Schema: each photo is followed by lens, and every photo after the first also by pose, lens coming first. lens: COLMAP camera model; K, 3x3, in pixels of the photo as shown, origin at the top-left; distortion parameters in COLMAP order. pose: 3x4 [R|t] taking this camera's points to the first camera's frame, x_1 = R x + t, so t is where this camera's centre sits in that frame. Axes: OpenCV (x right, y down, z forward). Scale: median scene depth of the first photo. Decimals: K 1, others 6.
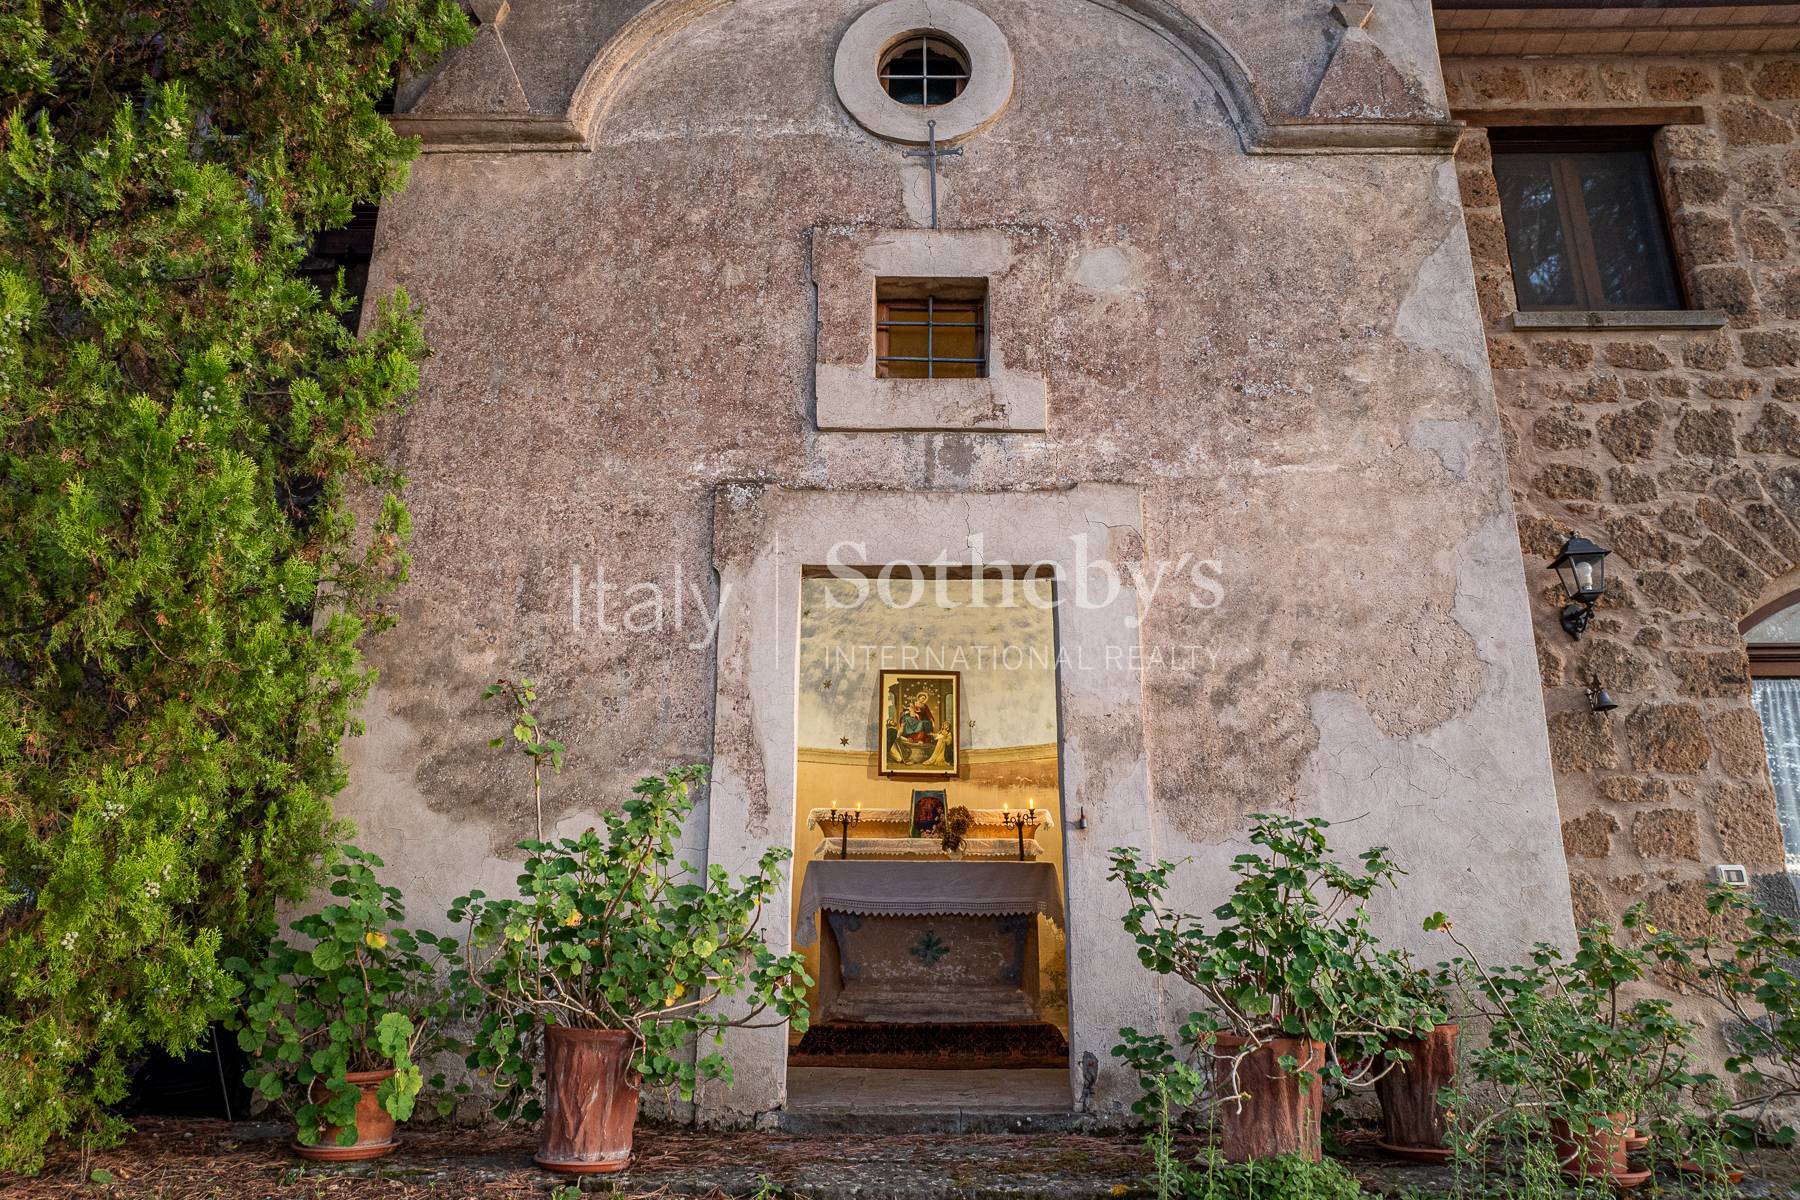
lens RADIAL K [[1280.0, 0, 901.3], [0, 1280.0, 567.7], [0, 0, 1]] dist [-0.038458, 0.002760]
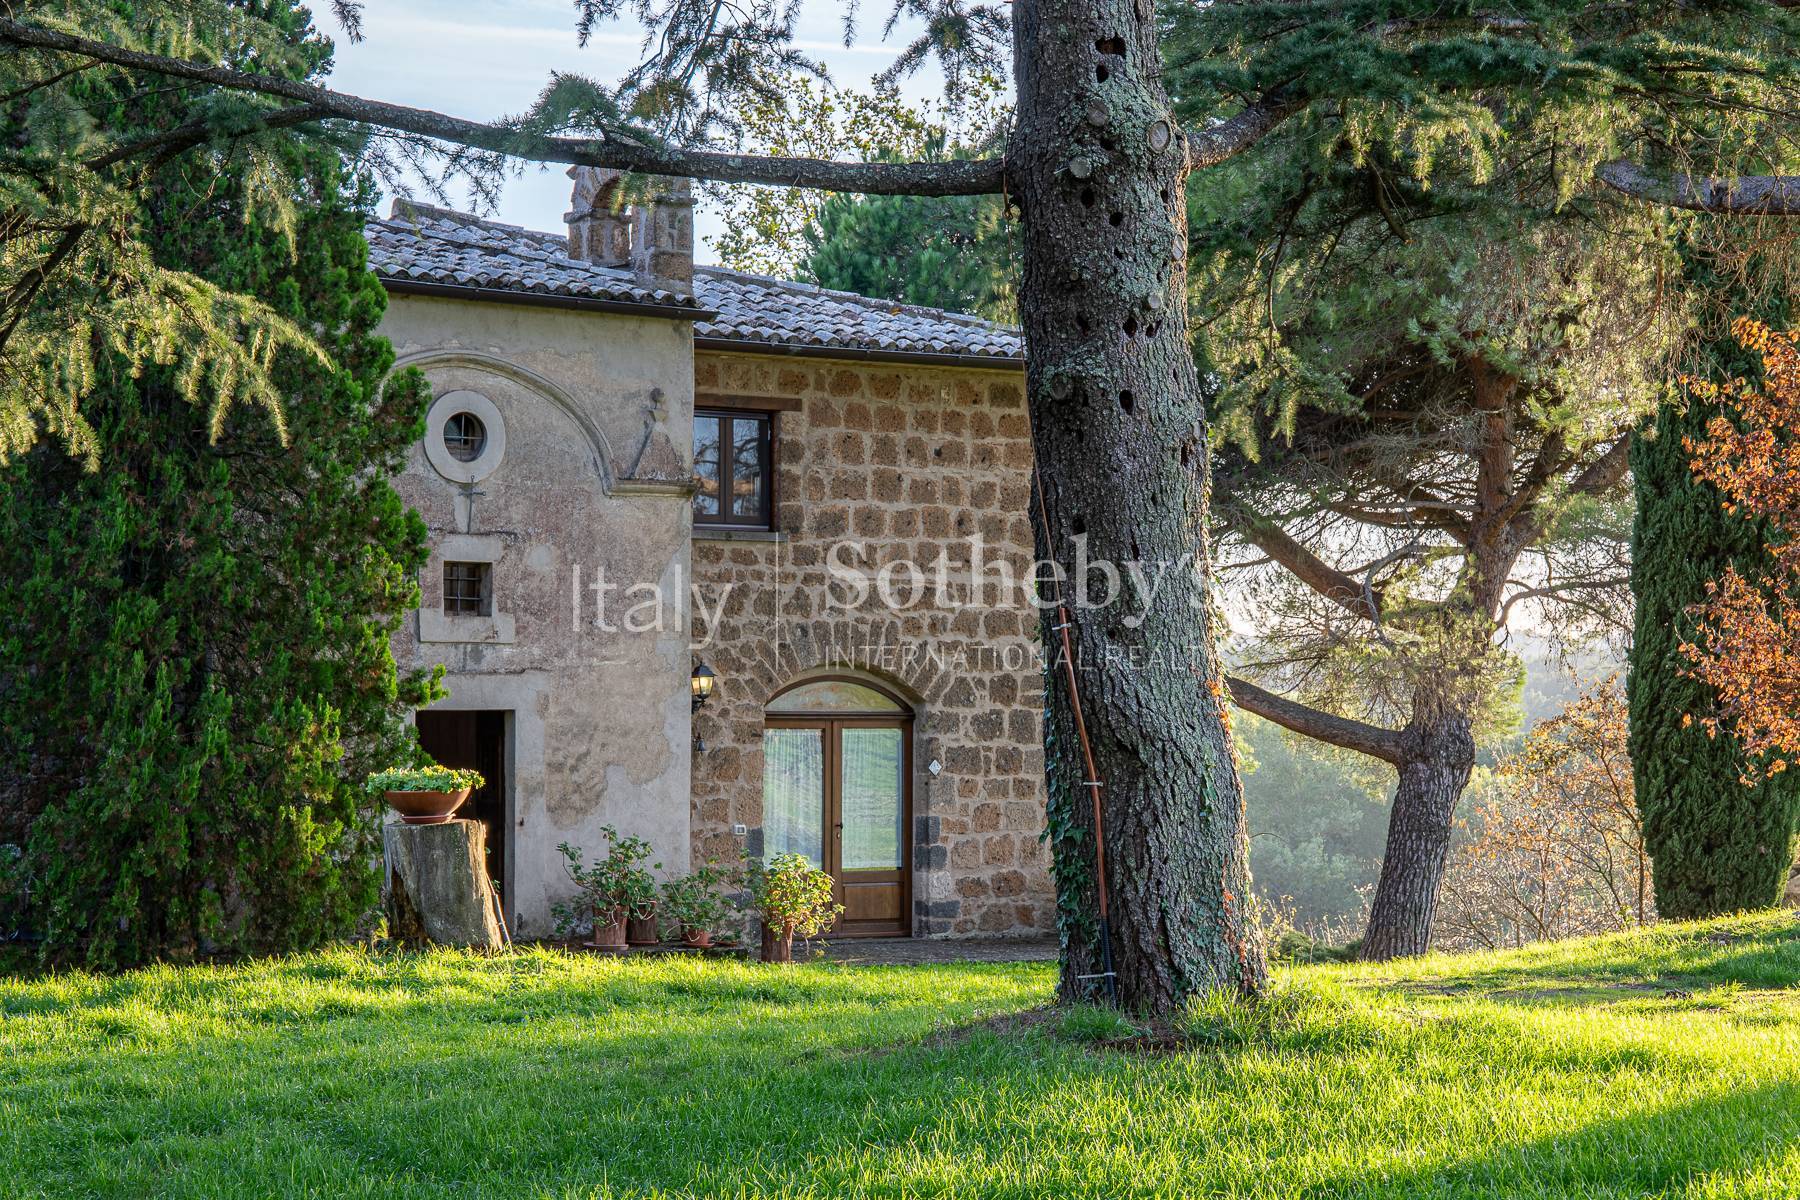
lens RADIAL K [[3912.1, 0, 901.9], [0, 3912.1, 636.1], [0, 0, 1]] dist [1.113799, 0.079725]
pose [[0.796285, 0.020116, 0.604587, -2.994249], [-0.192795, 0.955767, 0.222124, -1.521896], [-0.573376, -0.293435, 0.764941, -3.943434]]
